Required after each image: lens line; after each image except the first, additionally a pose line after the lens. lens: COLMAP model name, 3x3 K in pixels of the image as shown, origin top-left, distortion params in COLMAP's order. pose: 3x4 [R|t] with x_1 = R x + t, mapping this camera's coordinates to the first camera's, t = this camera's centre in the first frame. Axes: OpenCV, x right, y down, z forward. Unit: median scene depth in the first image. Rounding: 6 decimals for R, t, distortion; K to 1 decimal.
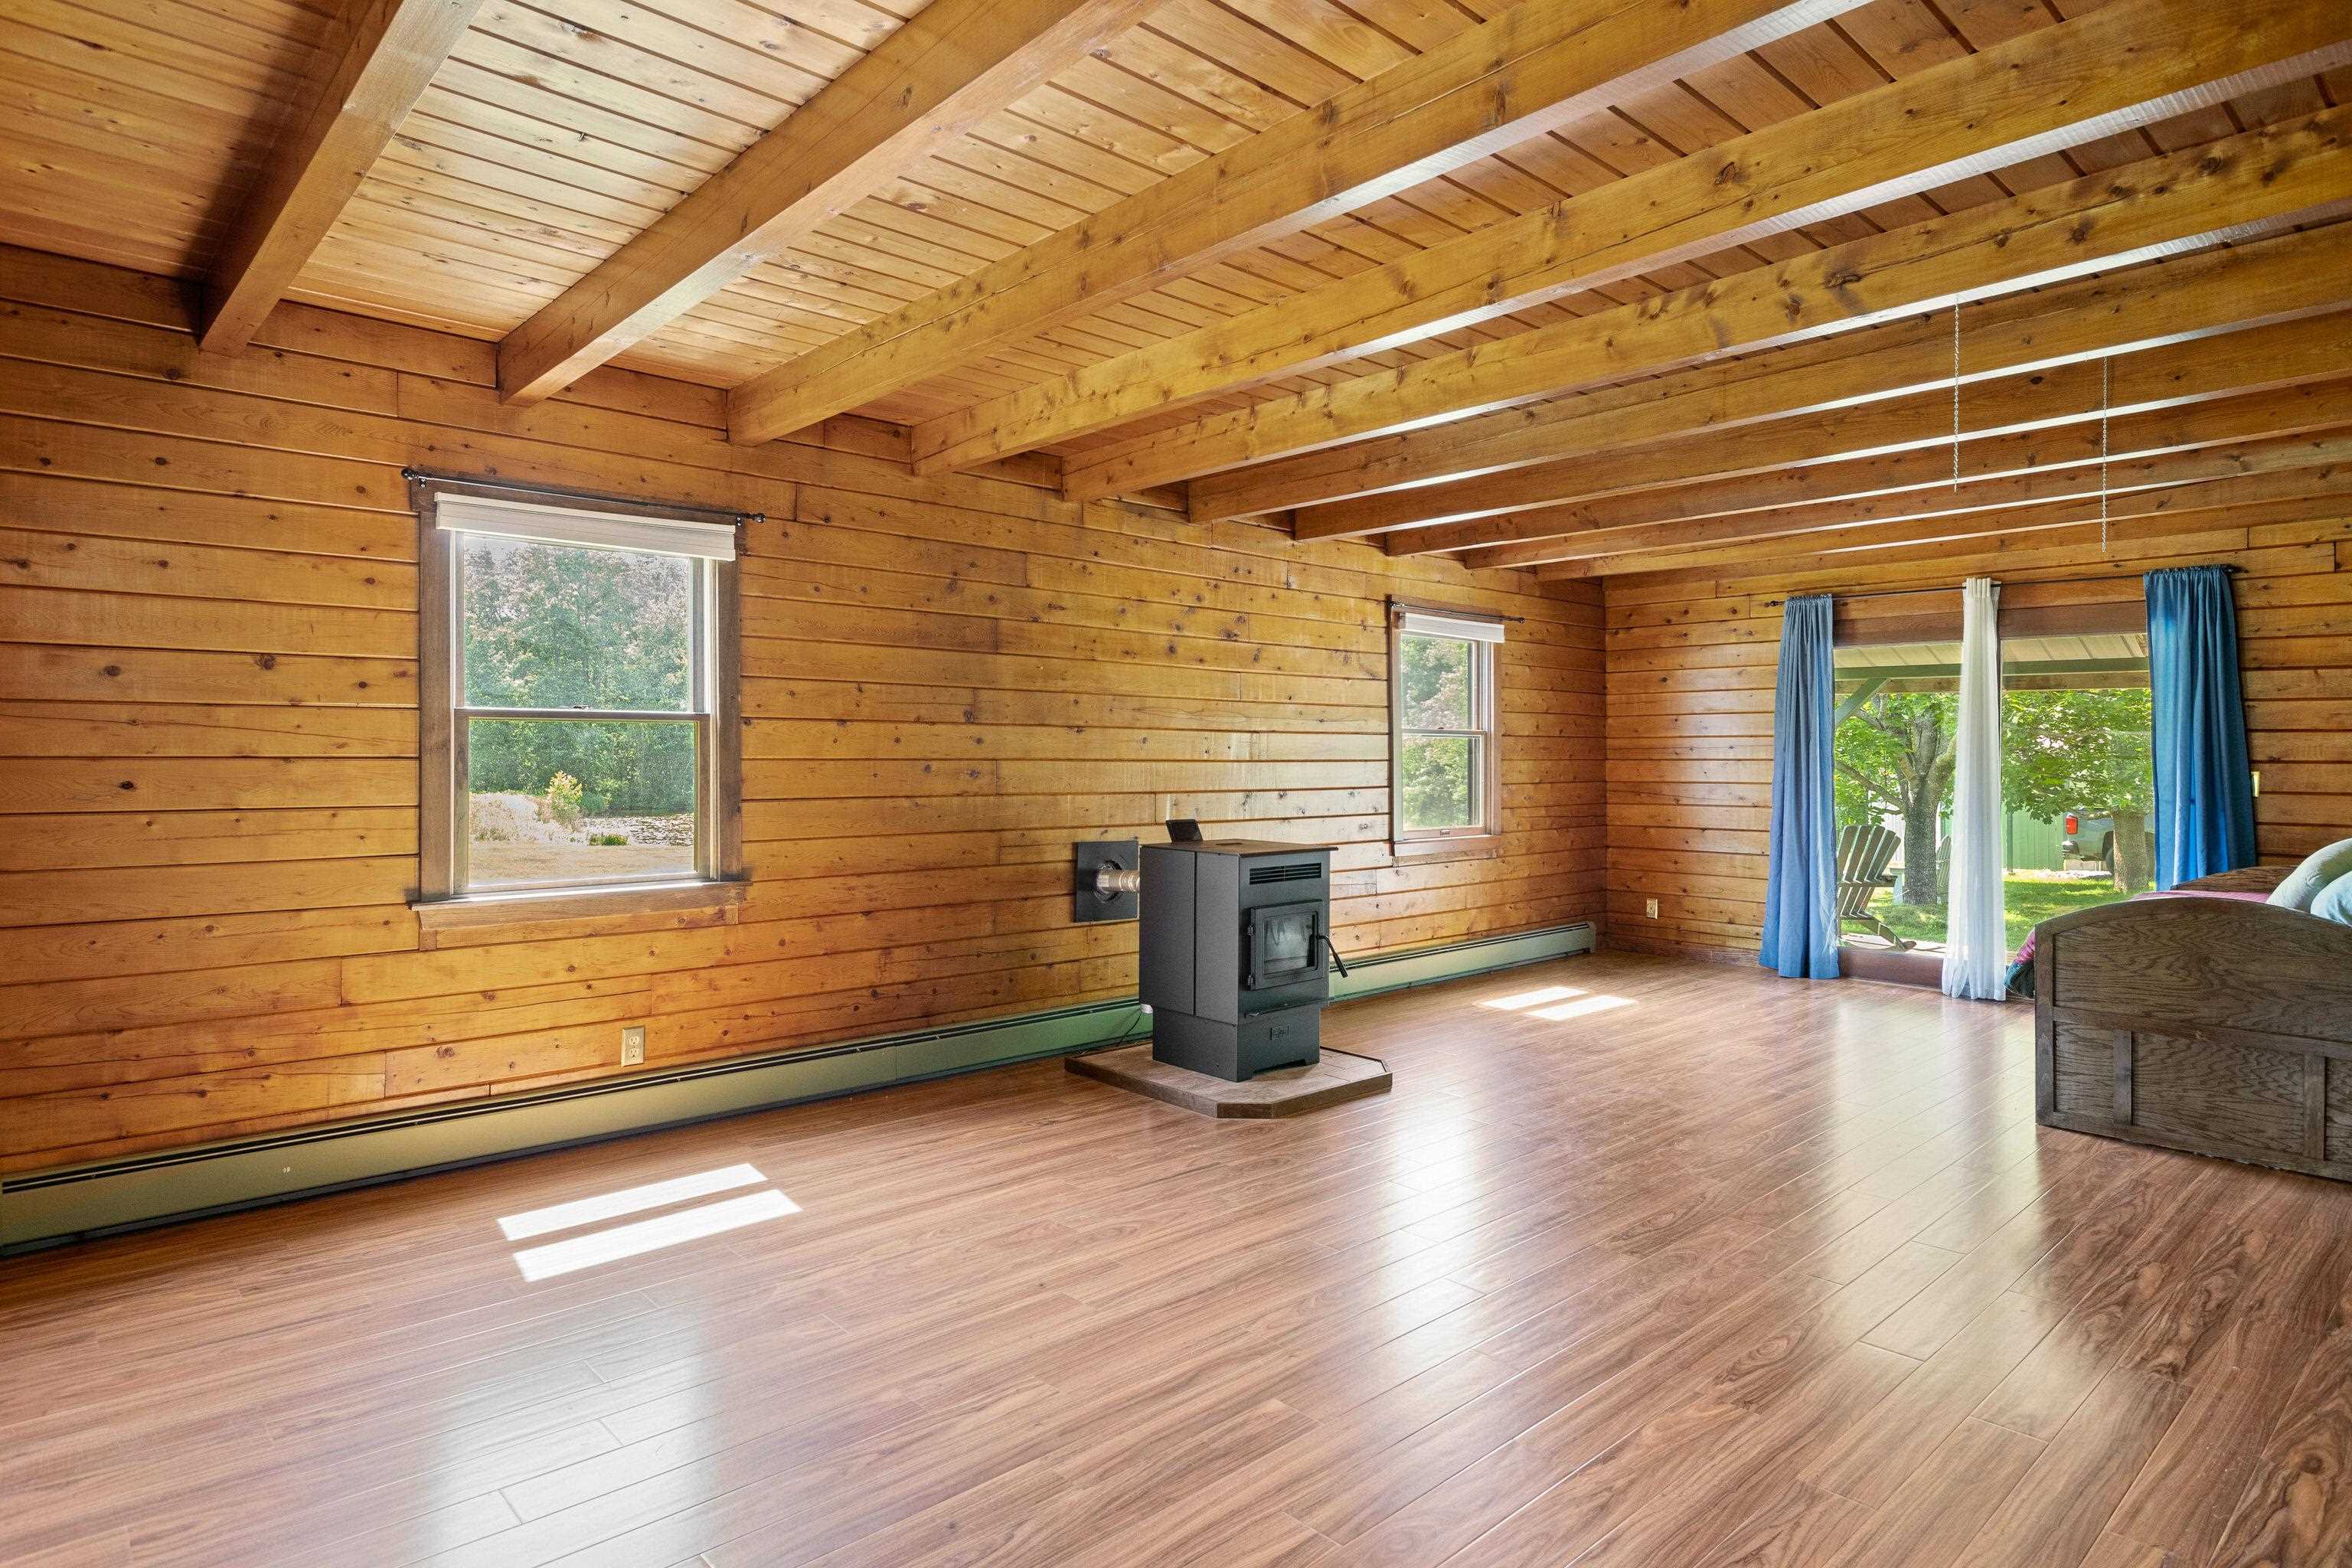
lens RADIAL K [[1292.4, 0, 1179.2], [0, 1292.4, 773.5], [0, 0, 1]] dist [0.001149, 0.001667]
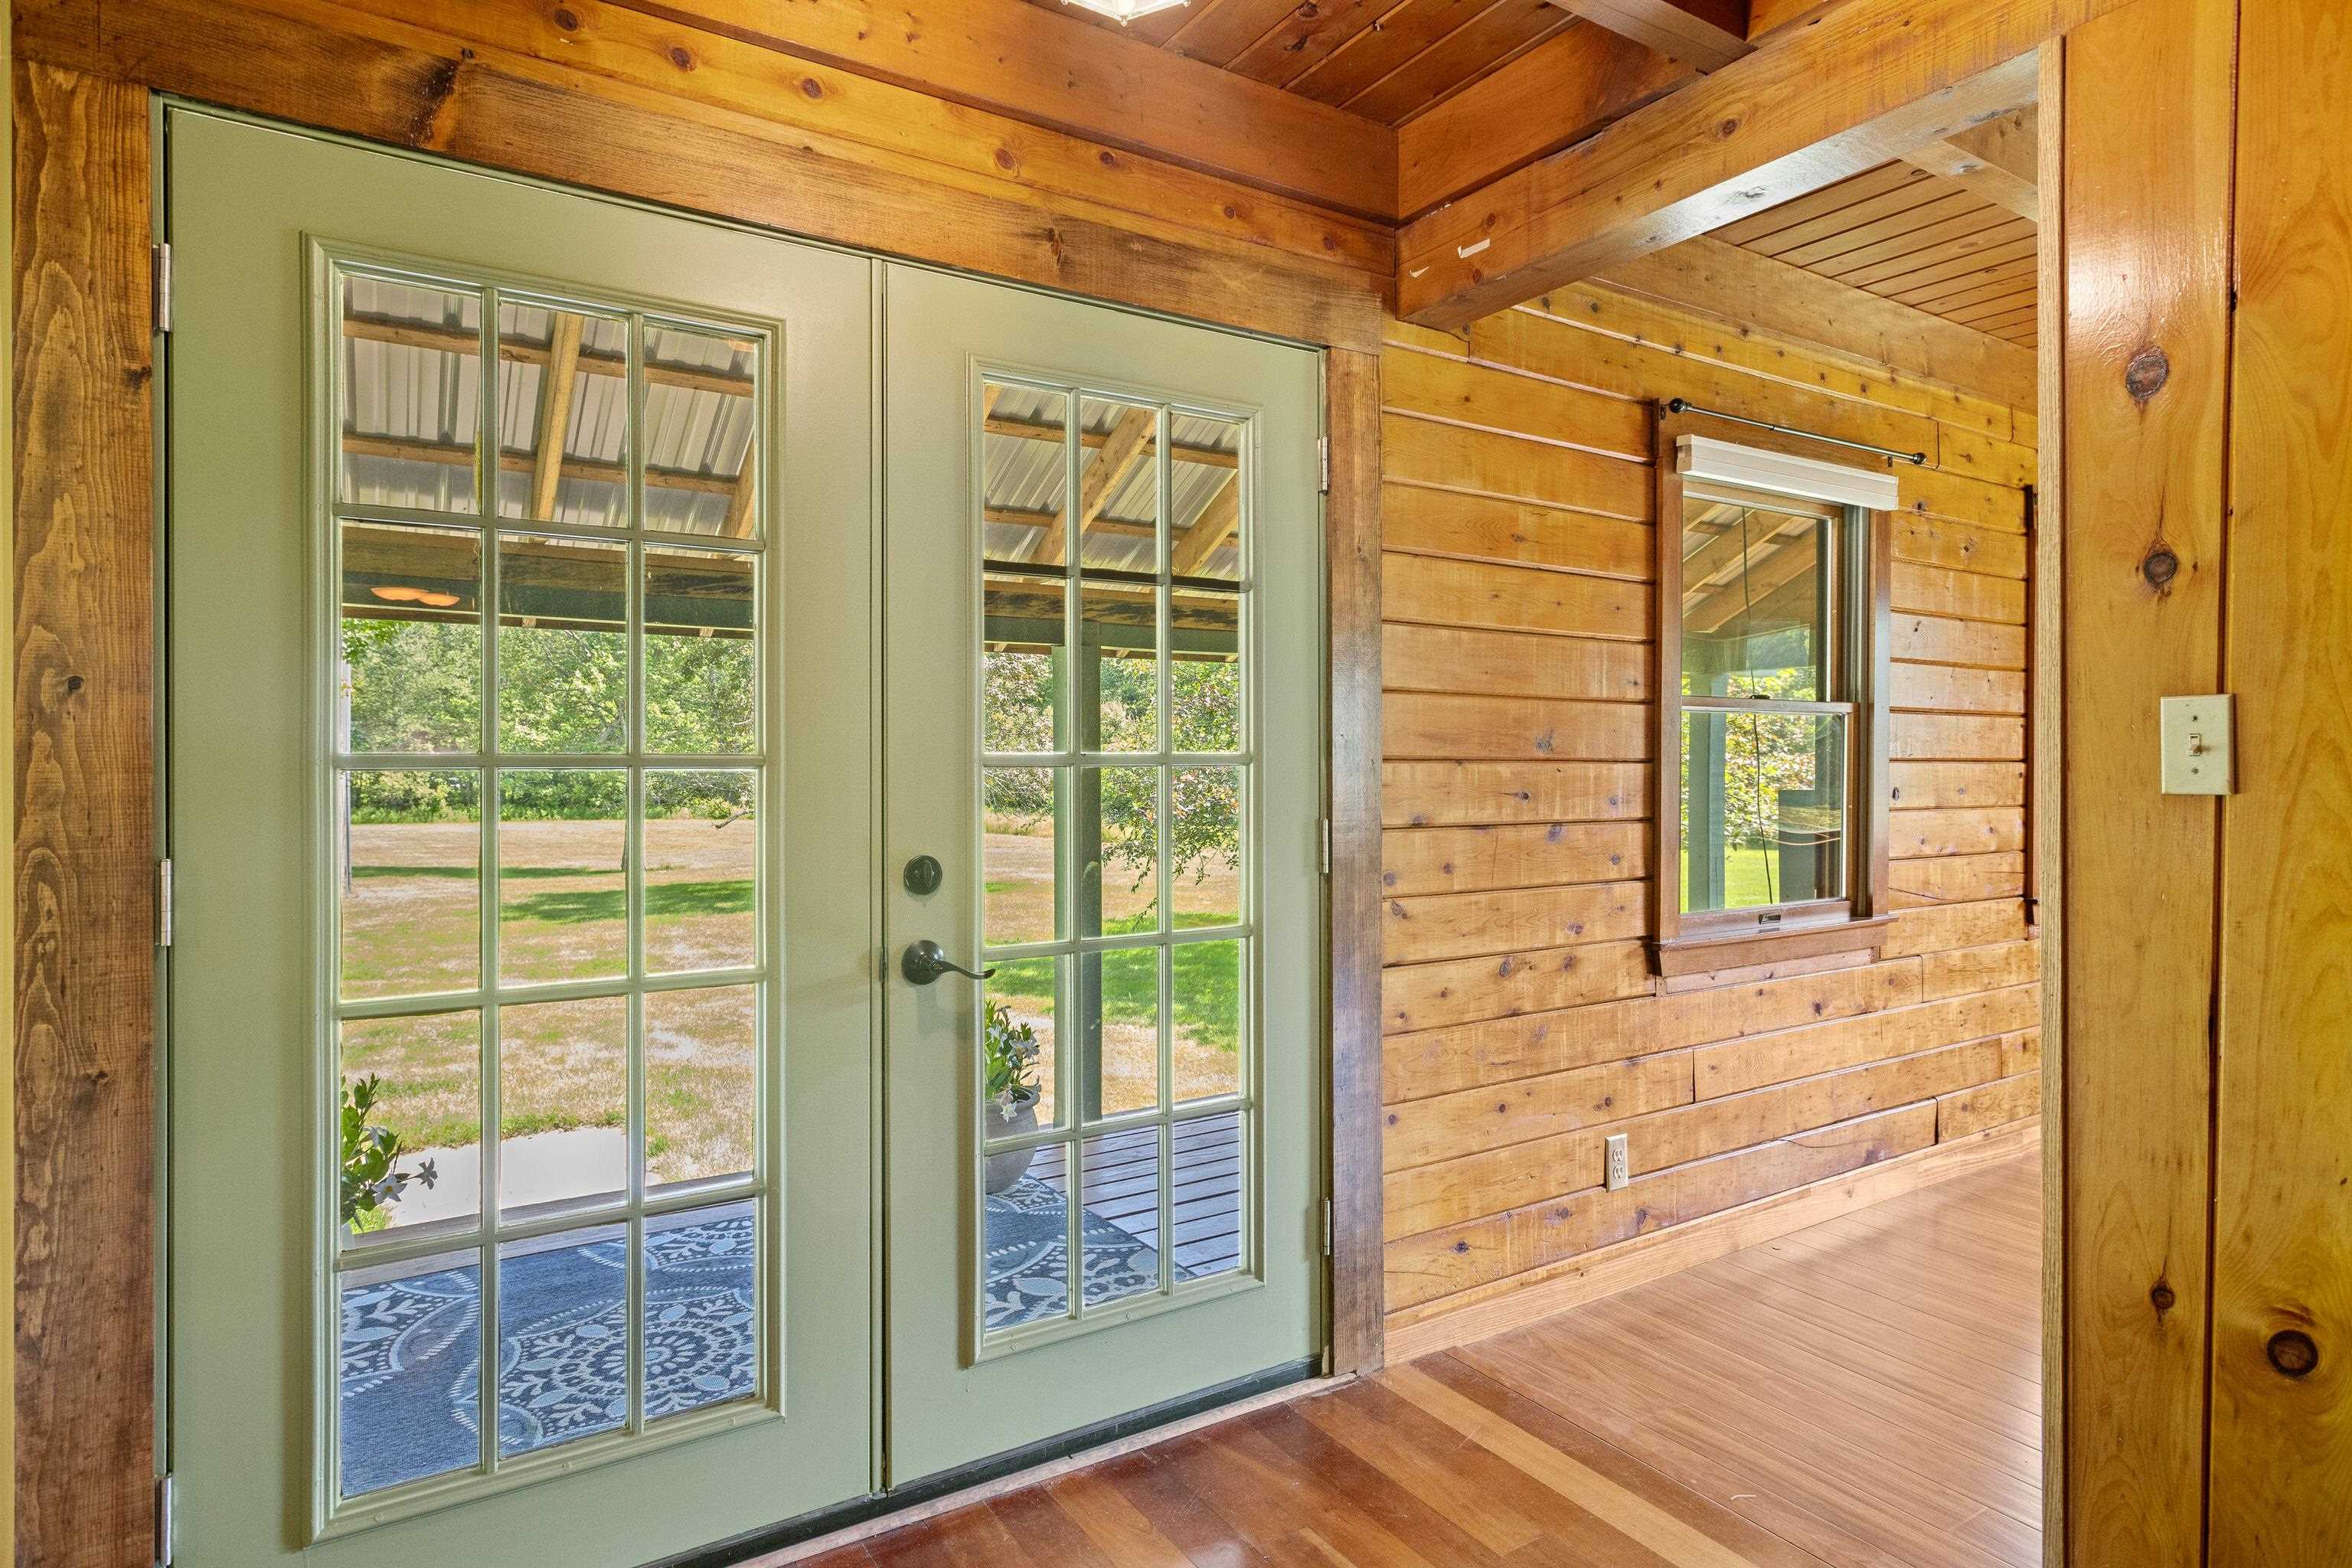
lens RADIAL K [[1292.4, 0, 1173.8], [0, 1292.4, 775.2], [0, 0, 1]] dist [0.001149, 0.001667]
pose [[0.985648, 0.006175, -0.168701, 0.075408], [-0.005288, 0.999970, 0.005708, -0.009659], [0.168732, -0.004734, 0.985651, 0.532269]]
